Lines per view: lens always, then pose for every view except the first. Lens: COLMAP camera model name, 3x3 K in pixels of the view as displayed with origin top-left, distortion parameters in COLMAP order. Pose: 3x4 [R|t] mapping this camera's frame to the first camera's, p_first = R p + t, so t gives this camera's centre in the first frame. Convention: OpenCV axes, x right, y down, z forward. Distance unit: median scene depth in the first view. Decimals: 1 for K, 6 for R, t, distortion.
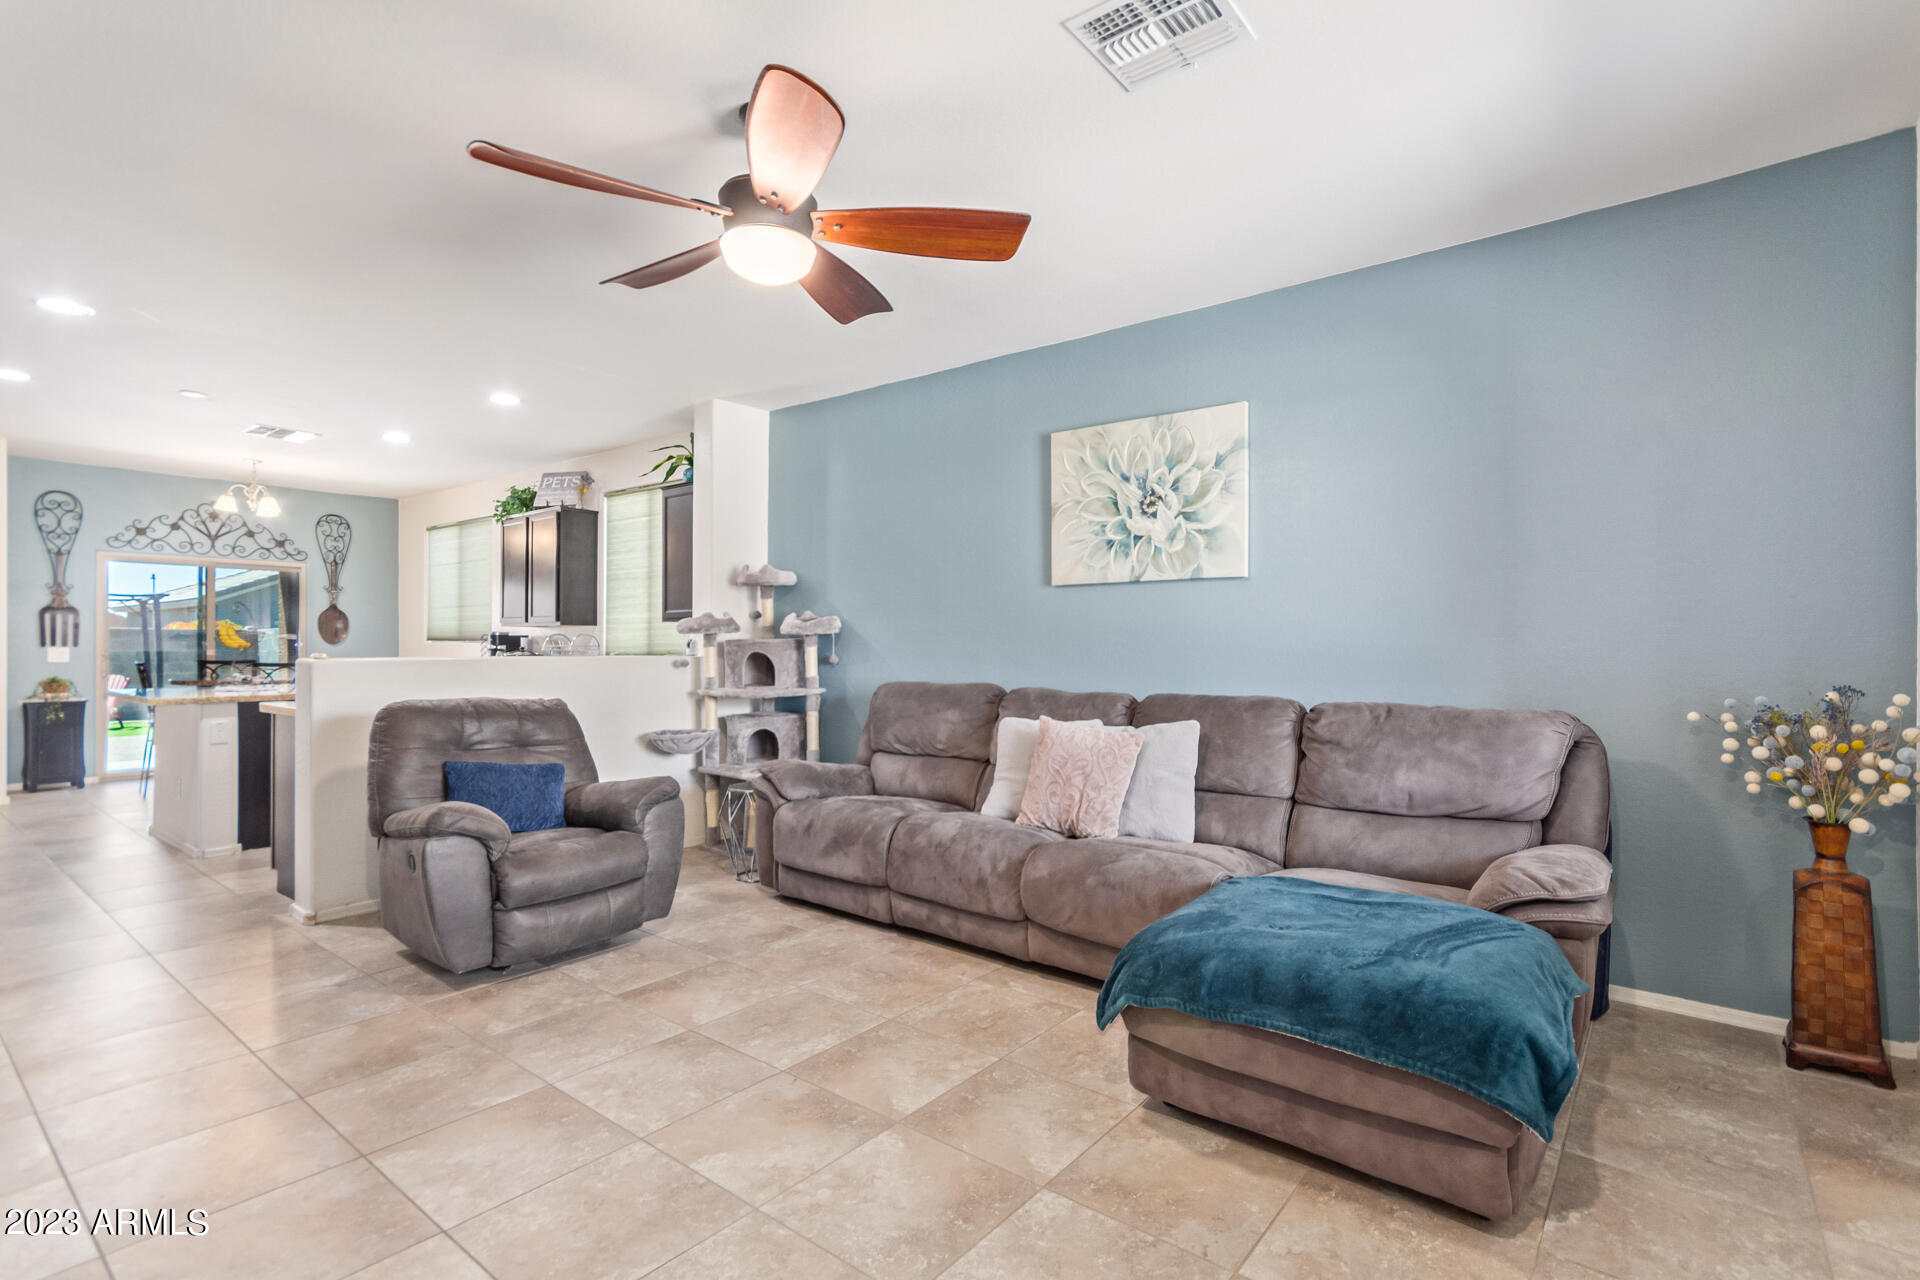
lens RADIAL K [[904.3, 0, 976.3], [0, 904.3, 644.6], [0, 0, 1]] dist [0.004387, 0.000076]
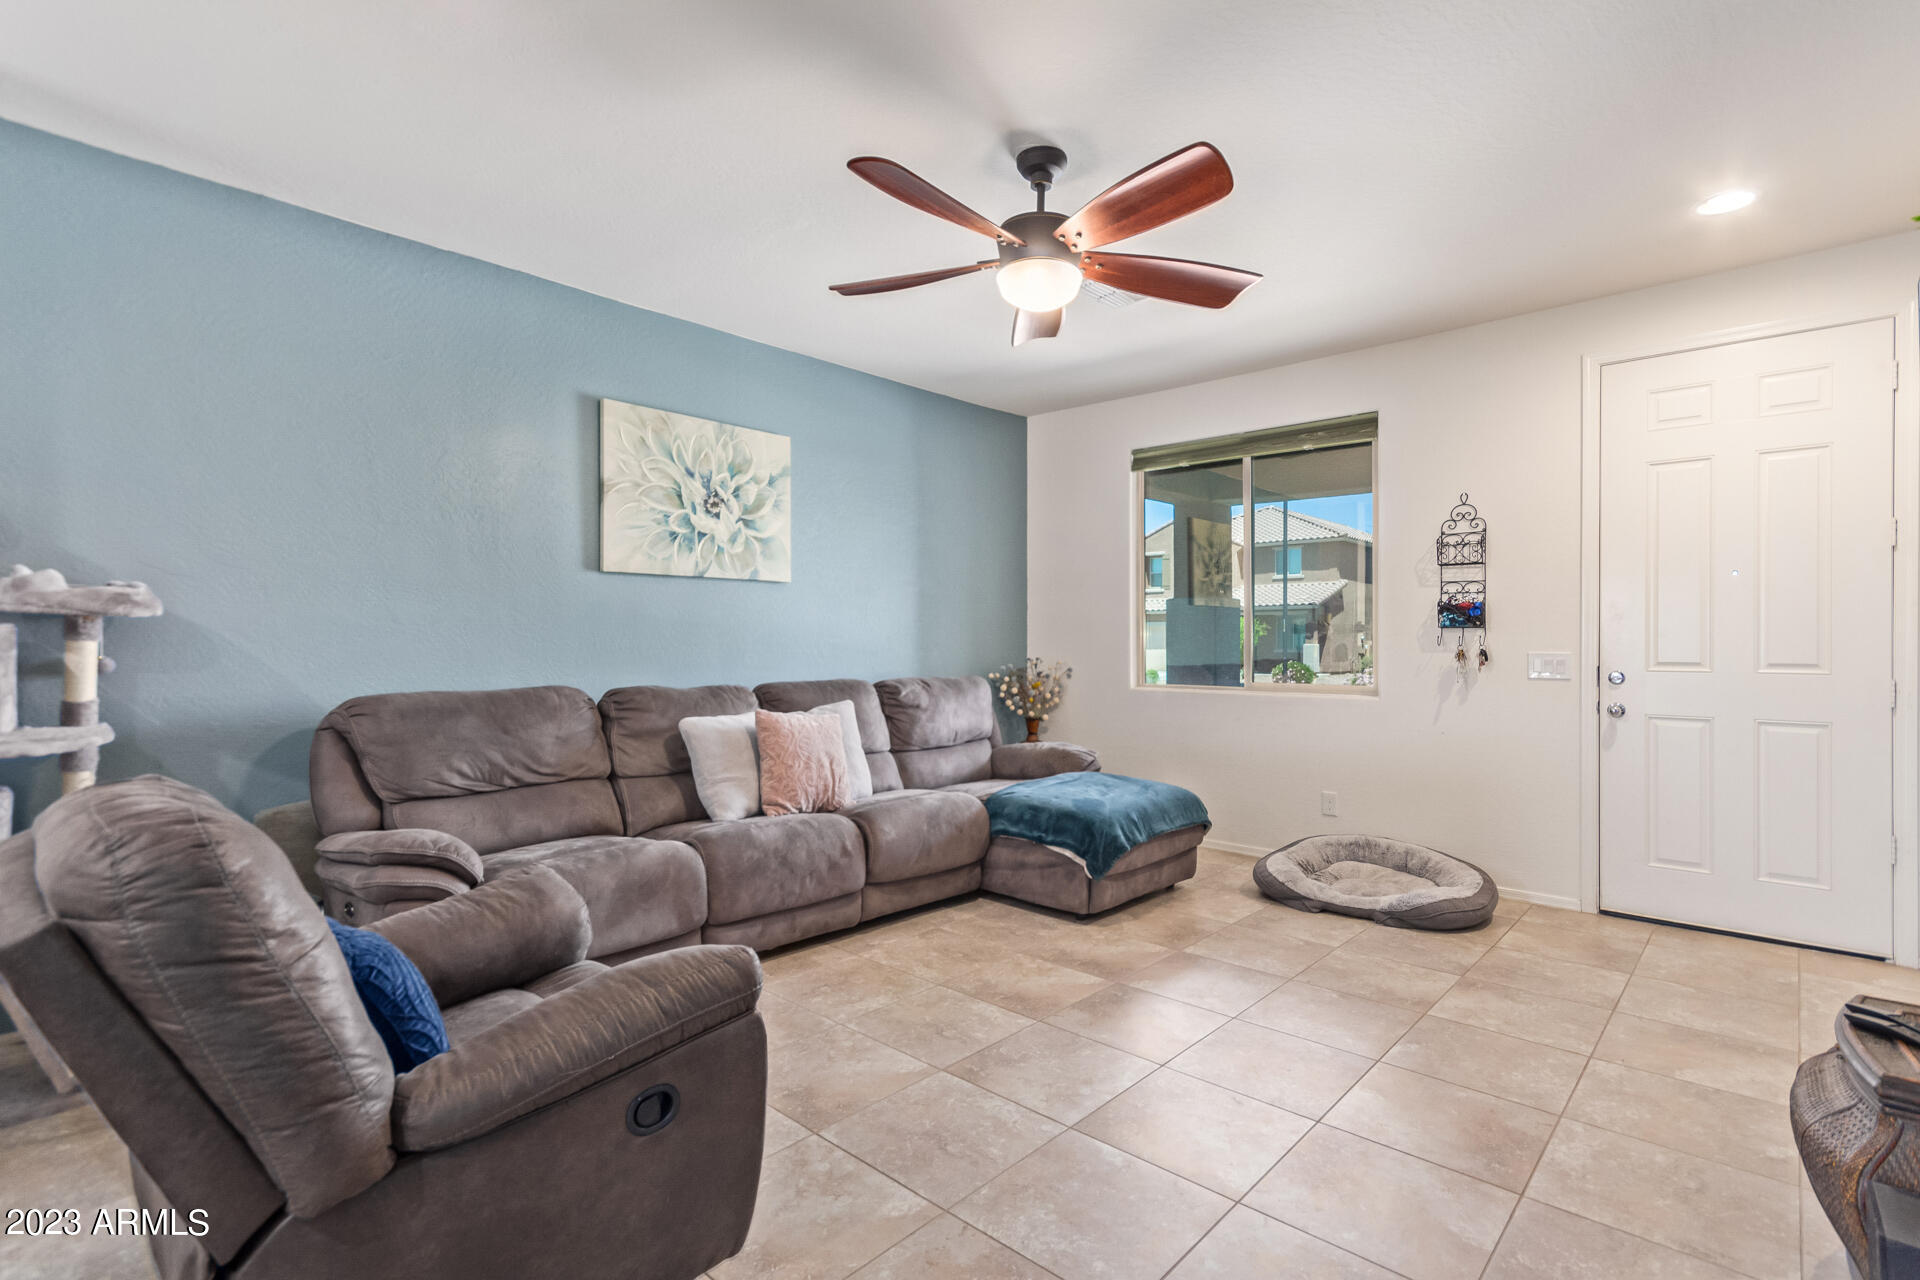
lens RADIAL K [[904.3, 0, 976.5], [0, 904.3, 641.4], [0, 0, 1]] dist [0.004387, 0.000076]
pose [[0.076458, -0.002709, 0.997069, -0.841963], [-0.001470, 0.999995, 0.002830, -0.000281], [-0.997072, -0.001682, 0.076453, 0.626103]]
